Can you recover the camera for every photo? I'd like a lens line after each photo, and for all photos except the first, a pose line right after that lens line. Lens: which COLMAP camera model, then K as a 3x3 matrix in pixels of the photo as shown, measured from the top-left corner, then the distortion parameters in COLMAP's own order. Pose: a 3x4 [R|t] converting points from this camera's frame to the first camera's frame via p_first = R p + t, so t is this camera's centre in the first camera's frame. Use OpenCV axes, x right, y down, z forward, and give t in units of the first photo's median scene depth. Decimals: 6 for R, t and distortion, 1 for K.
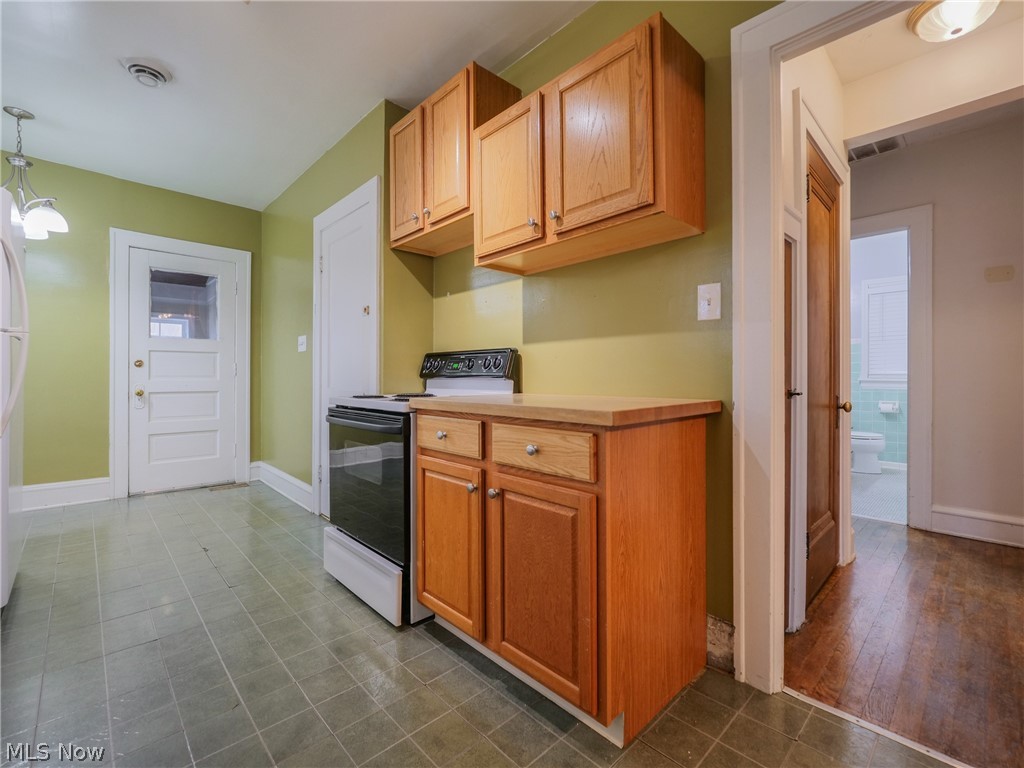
lens RADIAL K [[449.6, 0, 512.0], [0, 449.6, 384.0], [0, 0, 1]] dist [-0.002859, -0.000868]
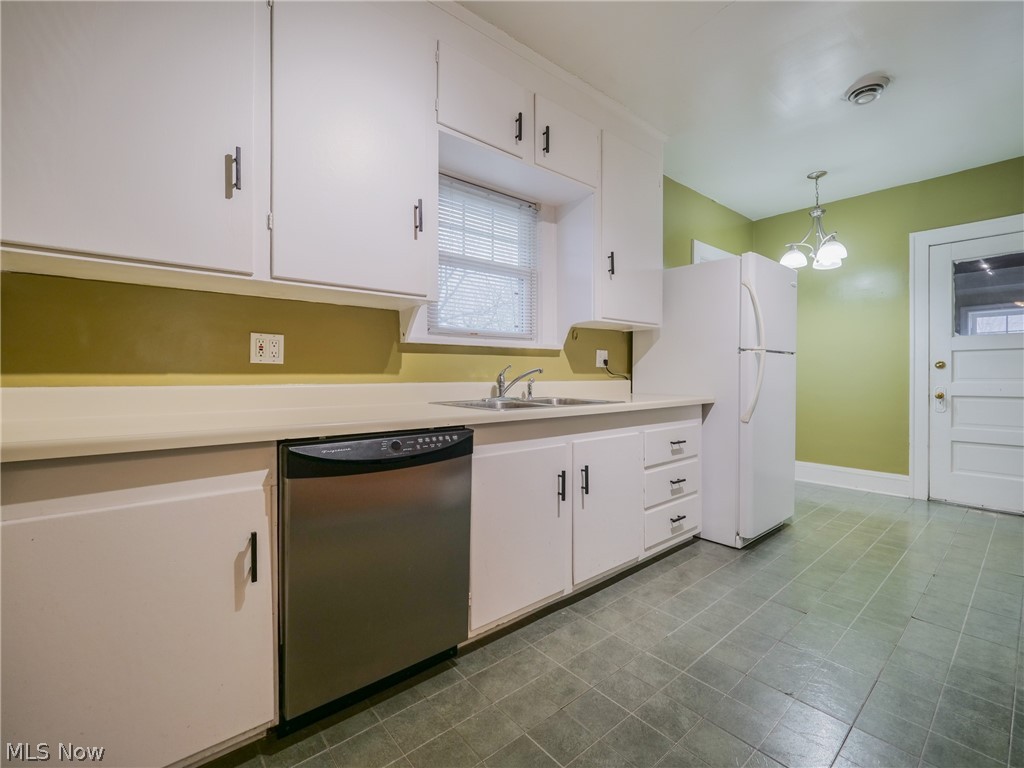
lens RADIAL K [[449.6, 0, 512.0], [0, 449.6, 384.0], [0, 0, 1]] dist [-0.002859, -0.000868]
pose [[-0.058385, 0.017020, -0.998149, 0.184085], [-0.011224, 0.999780, 0.017704, -0.012031], [0.998231, 0.012237, -0.058182, 0.150171]]
